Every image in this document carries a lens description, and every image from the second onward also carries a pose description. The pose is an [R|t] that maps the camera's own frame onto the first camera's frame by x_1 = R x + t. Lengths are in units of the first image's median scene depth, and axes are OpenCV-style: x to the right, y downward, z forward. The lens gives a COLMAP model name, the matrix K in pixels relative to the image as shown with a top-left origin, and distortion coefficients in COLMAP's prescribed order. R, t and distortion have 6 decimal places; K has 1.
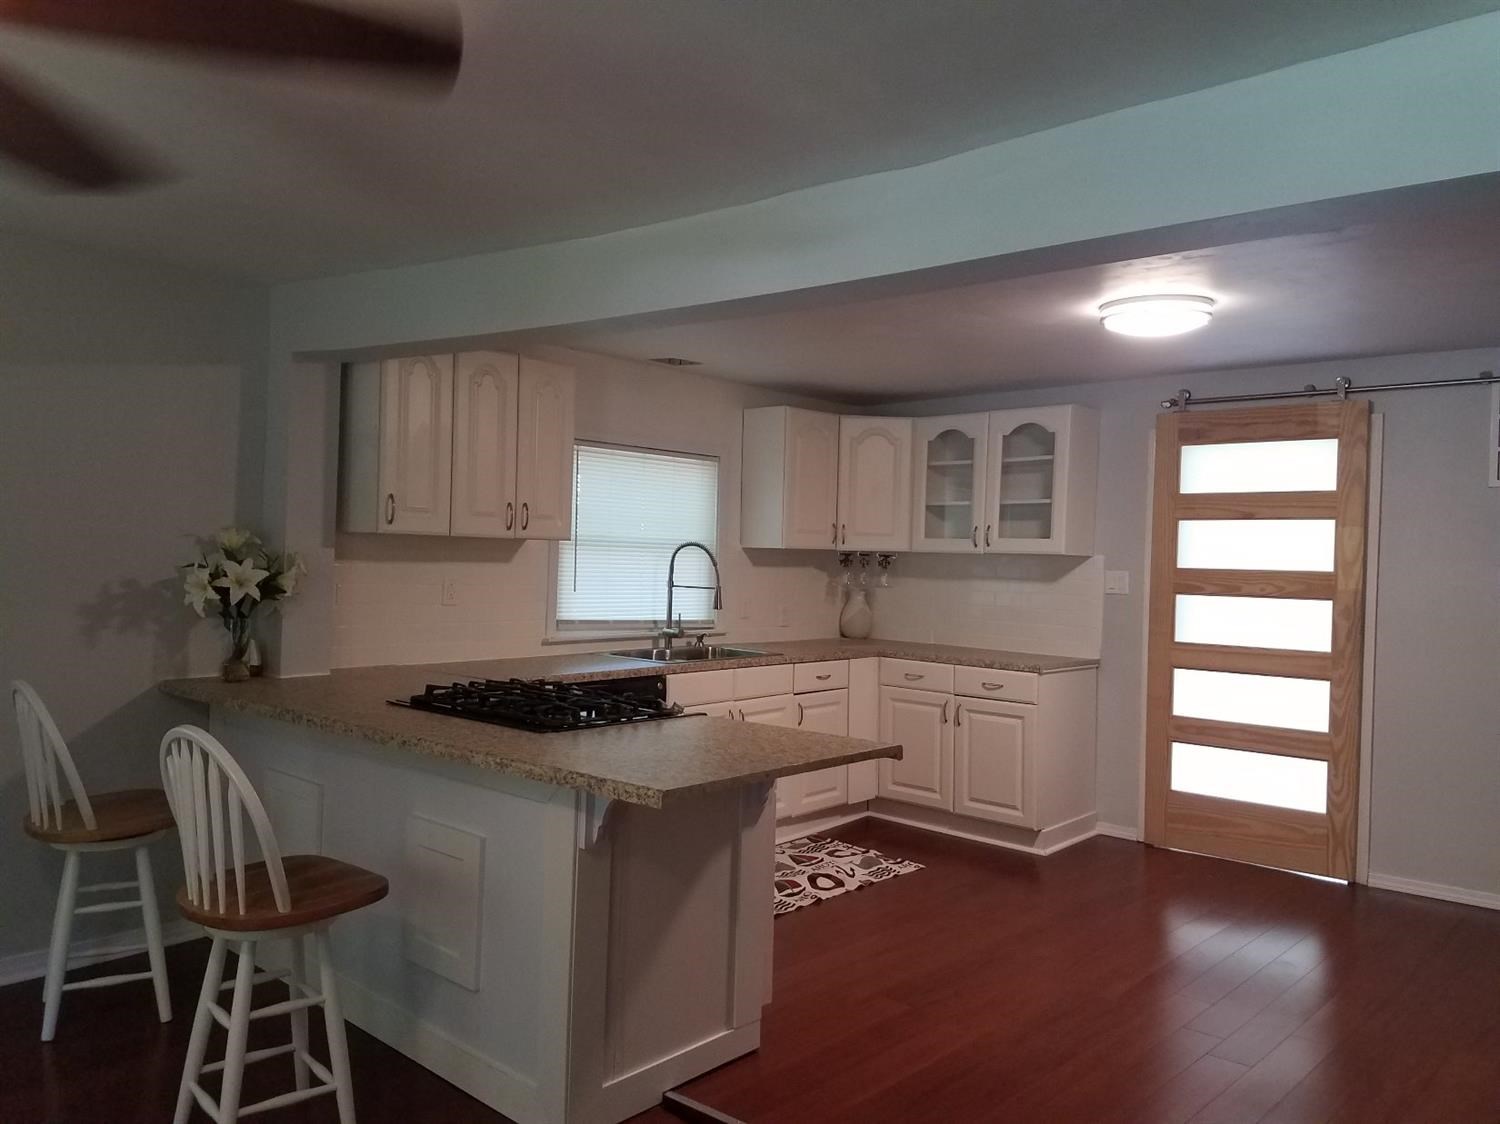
lens RADIAL K [[1109.1, 0, 750.0], [0, 1109.1, 562.0], [0, 0, 1]] dist [0.095395, -0.000667]
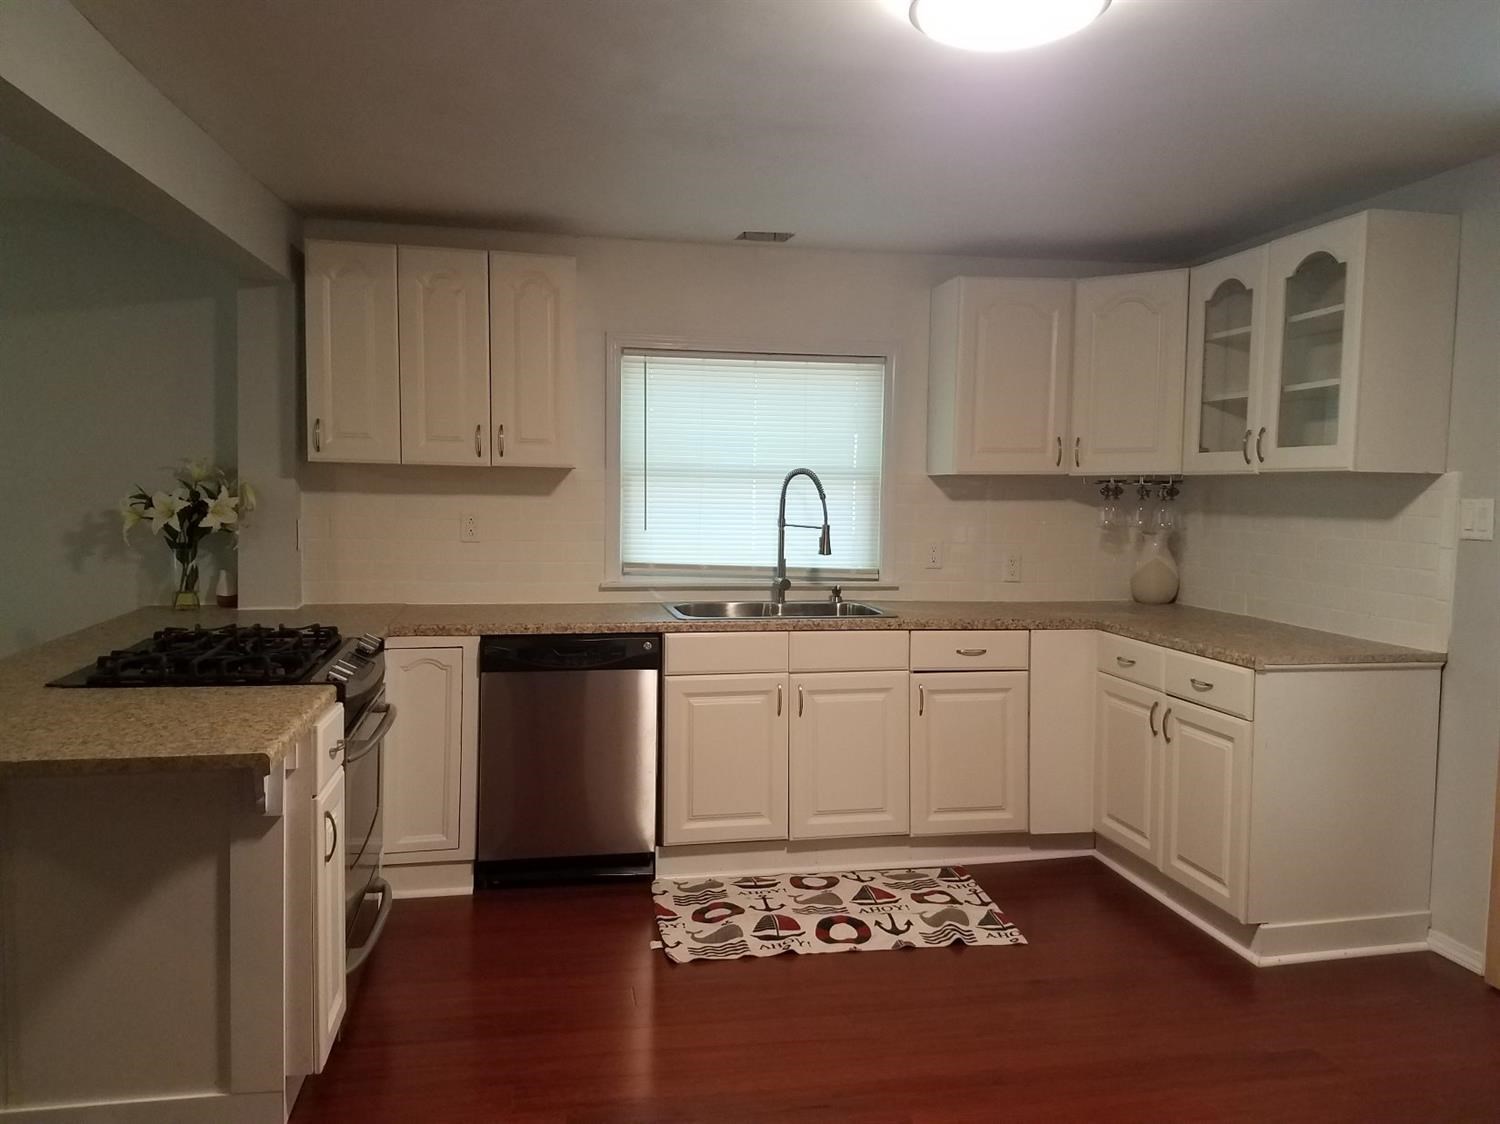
lens RADIAL K [[1154.9, 0, 720.1], [0, 1154.9, 565.9], [0, 0, 1]] dist [0.264102, -0.430915]
pose [[0.807219, 0.024182, -0.589756, 0.386518], [0.004312, 0.998892, 0.046860, 0.011890], [0.590236, -0.040369, 0.806220, 0.297888]]
